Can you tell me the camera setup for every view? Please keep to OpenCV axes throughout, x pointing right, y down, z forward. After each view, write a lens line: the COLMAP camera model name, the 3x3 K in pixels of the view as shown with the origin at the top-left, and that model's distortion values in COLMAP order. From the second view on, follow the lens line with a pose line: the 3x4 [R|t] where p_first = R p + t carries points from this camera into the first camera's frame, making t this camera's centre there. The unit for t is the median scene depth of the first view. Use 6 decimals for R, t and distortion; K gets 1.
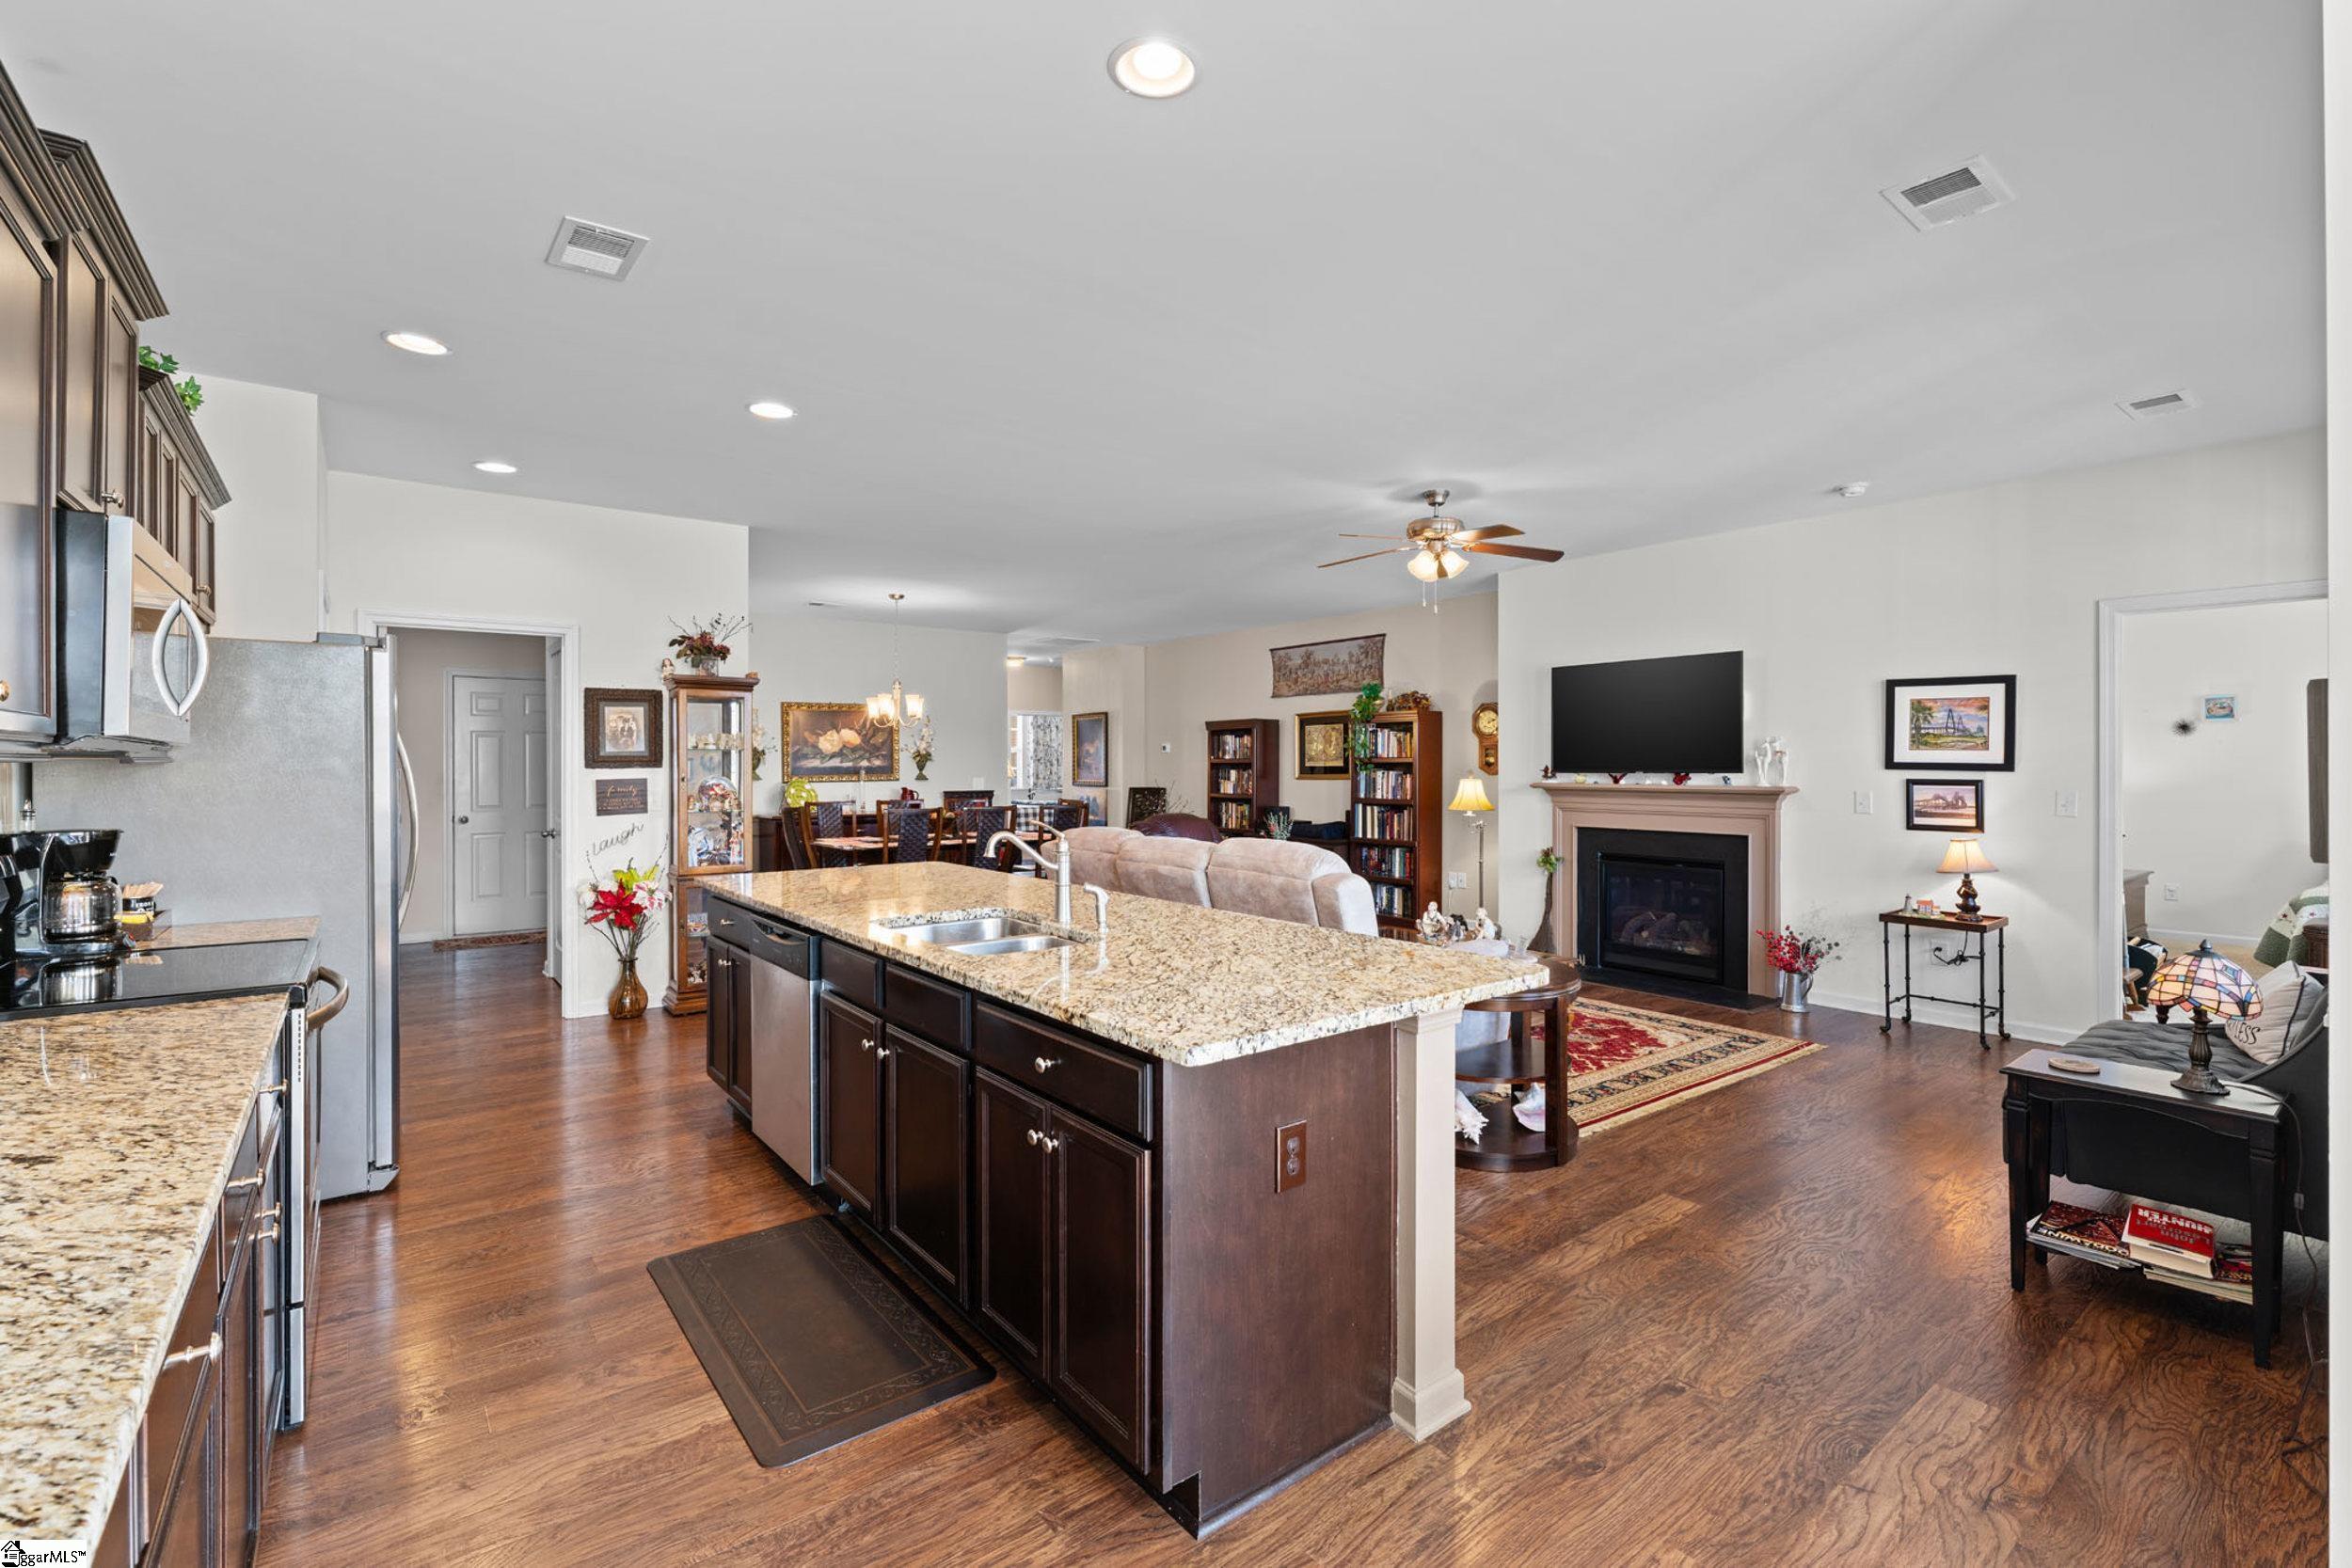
lens RADIAL K [[1037.0, 0, 1163.7], [0, 1037.0, 768.9], [0, 0, 1]] dist [-0.000999, -0.000171]
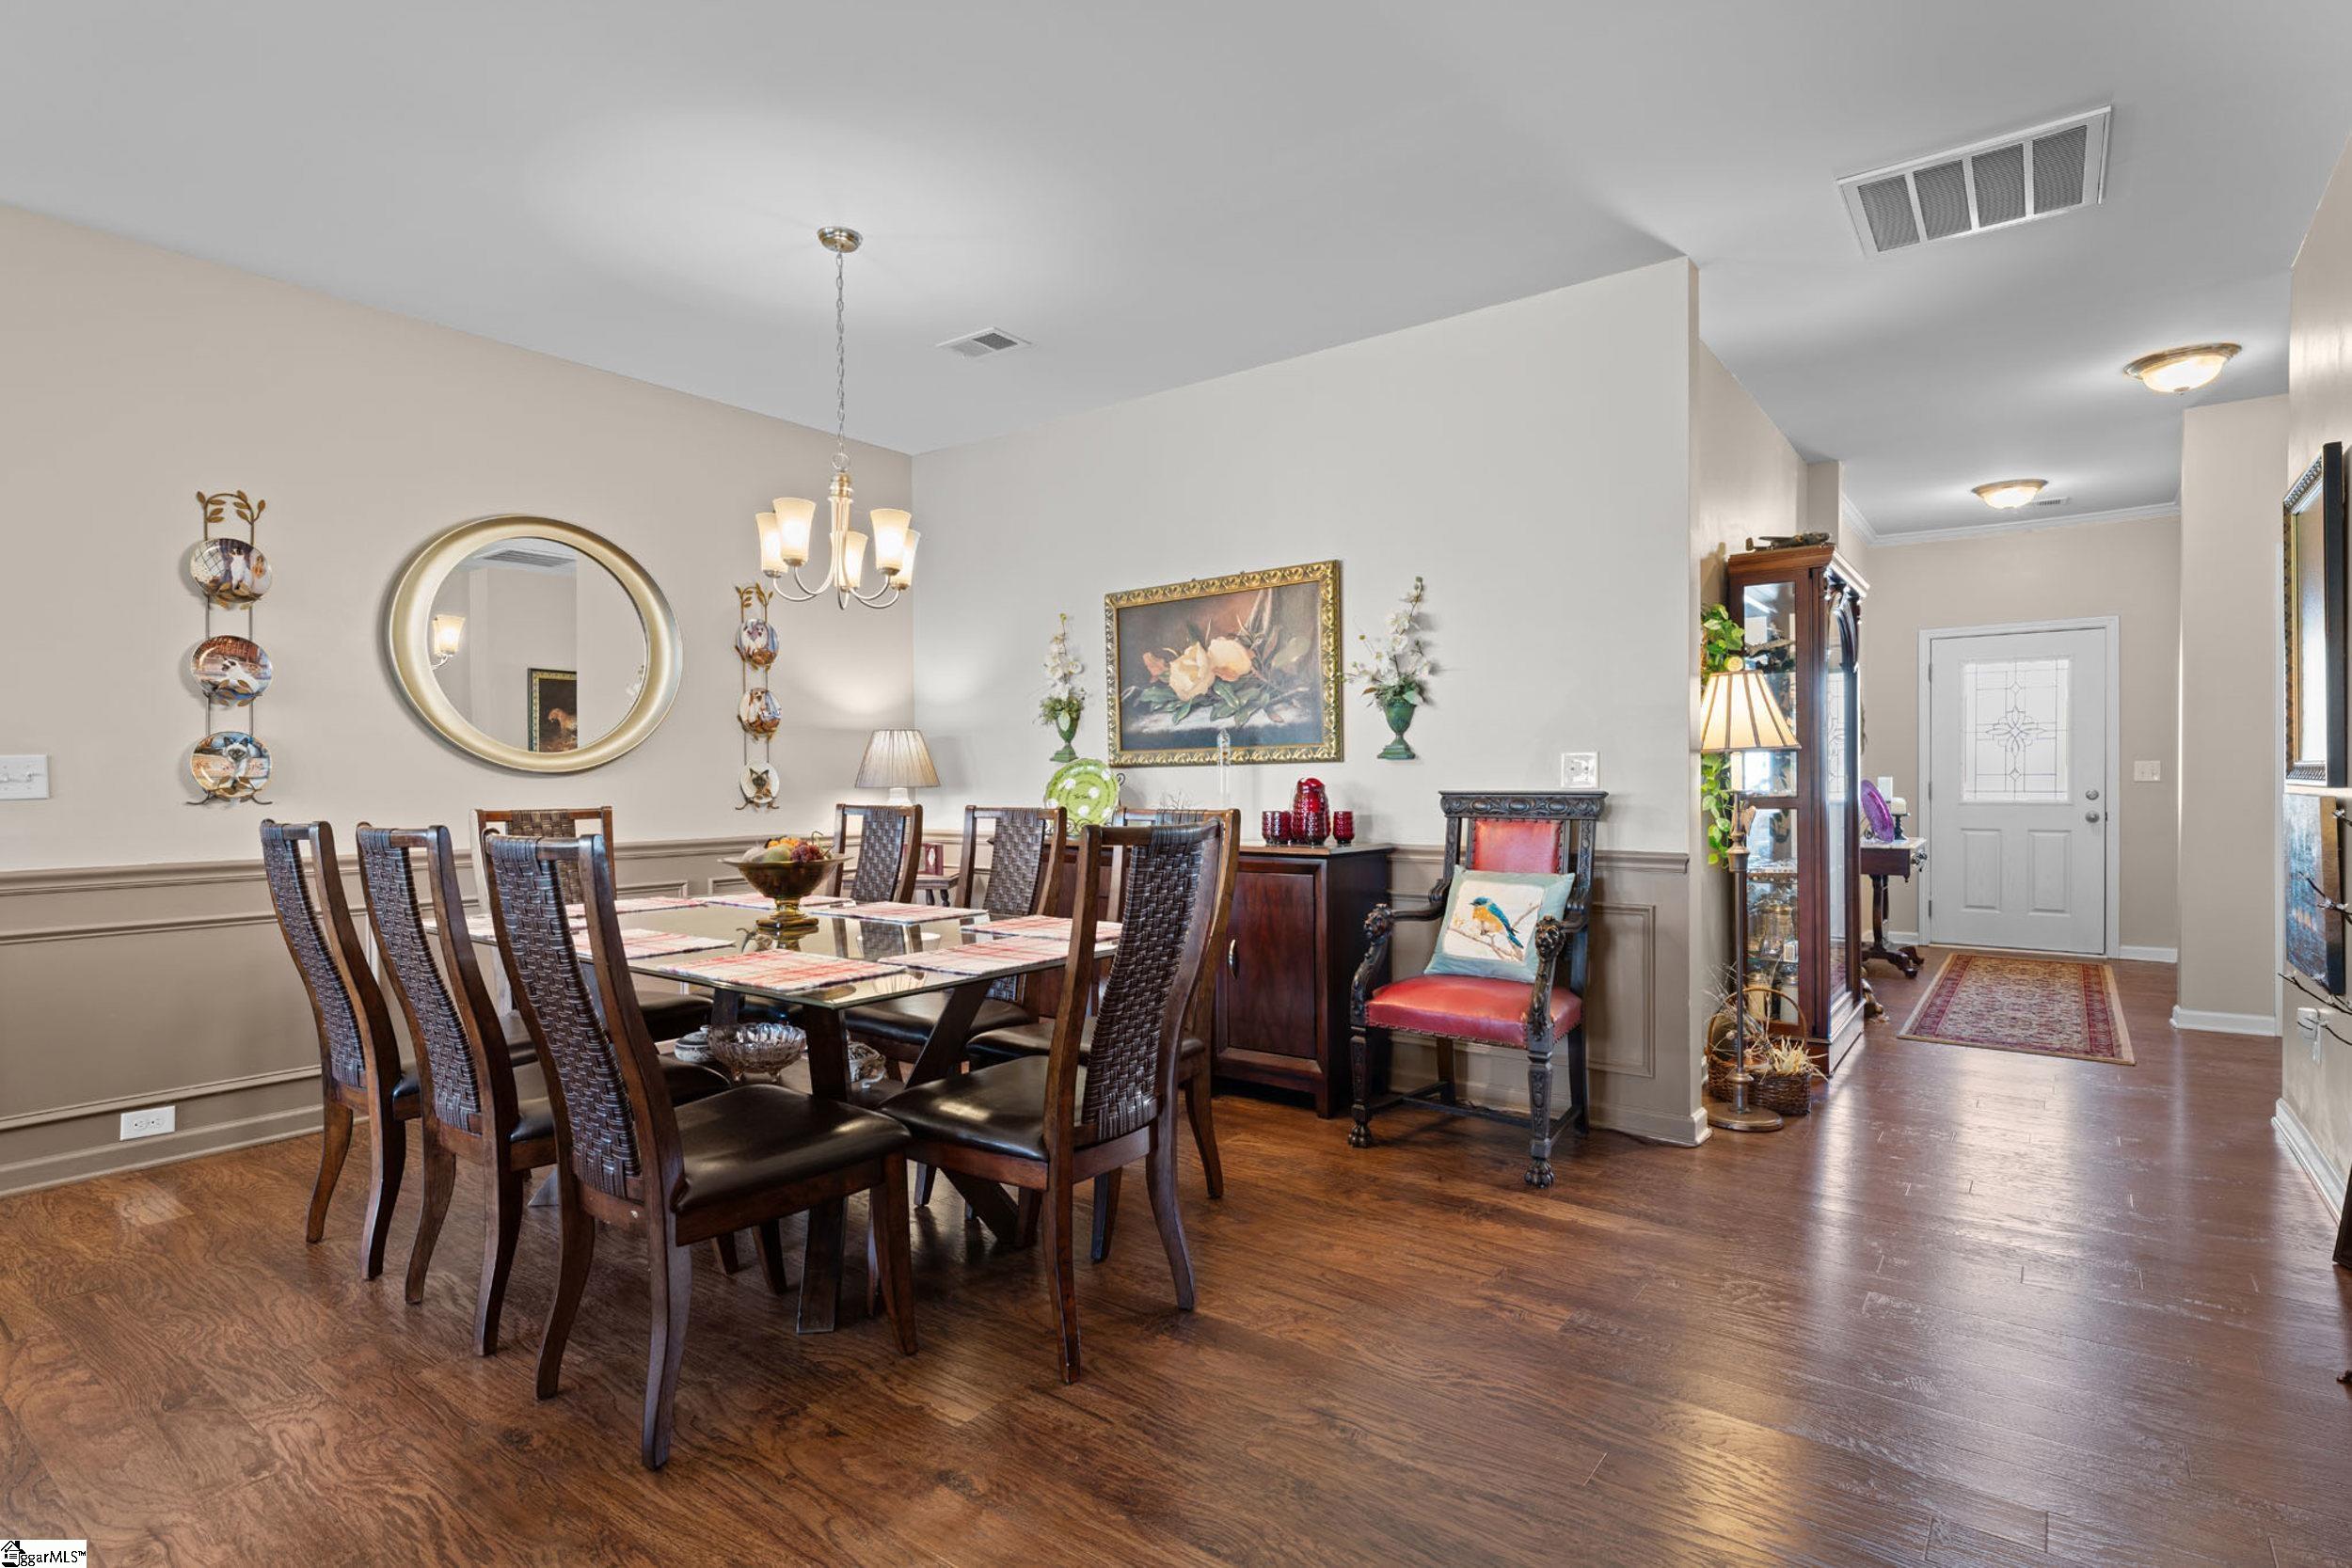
lens RADIAL K [[1152.1, 0, 1182.5], [0, 1152.1, 796.9], [0, 0, 1]] dist [0.000928, -0.000272]
pose [[0.266585, 0.013264, -0.963720, 0.233875], [0.002801, 0.999890, 0.014536, 0.031902], [0.963807, -0.006574, 0.266518, 1.471425]]
